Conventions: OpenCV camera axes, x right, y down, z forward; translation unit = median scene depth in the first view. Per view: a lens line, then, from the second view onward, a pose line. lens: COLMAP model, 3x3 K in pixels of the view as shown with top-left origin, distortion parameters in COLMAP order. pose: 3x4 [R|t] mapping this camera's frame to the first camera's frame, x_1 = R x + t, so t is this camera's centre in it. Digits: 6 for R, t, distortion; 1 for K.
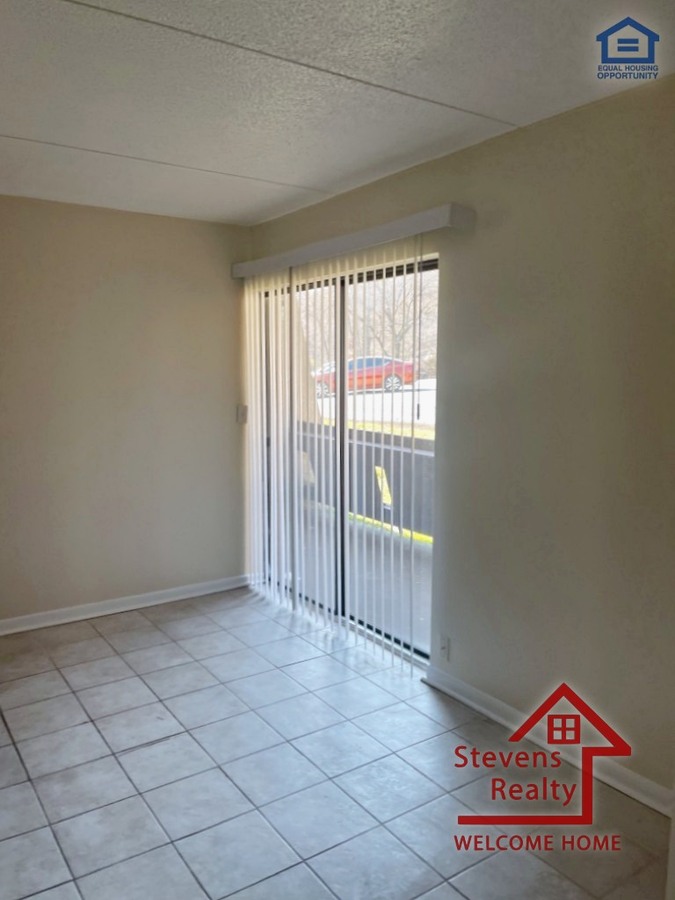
lens RADIAL K [[686.0, 0, 331.6], [0, 686.0, 452.7], [0, 0, 1]] dist [0.062326, -0.091213]
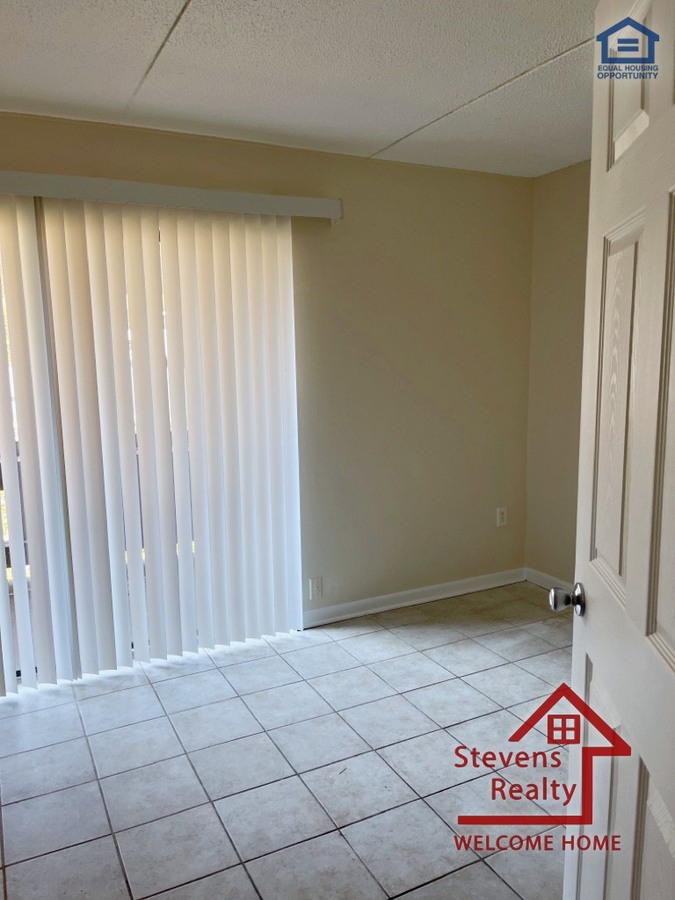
lens RADIAL K [[686.0, 0, 331.6], [0, 686.0, 452.7], [0, 0, 1]] dist [0.062326, -0.091213]
pose [[0.124000, -0.151875, 0.980591, -0.929362], [0.128711, 0.982330, 0.135869, -0.092973], [-0.983899, 0.109365, 0.141357, 0.800901]]
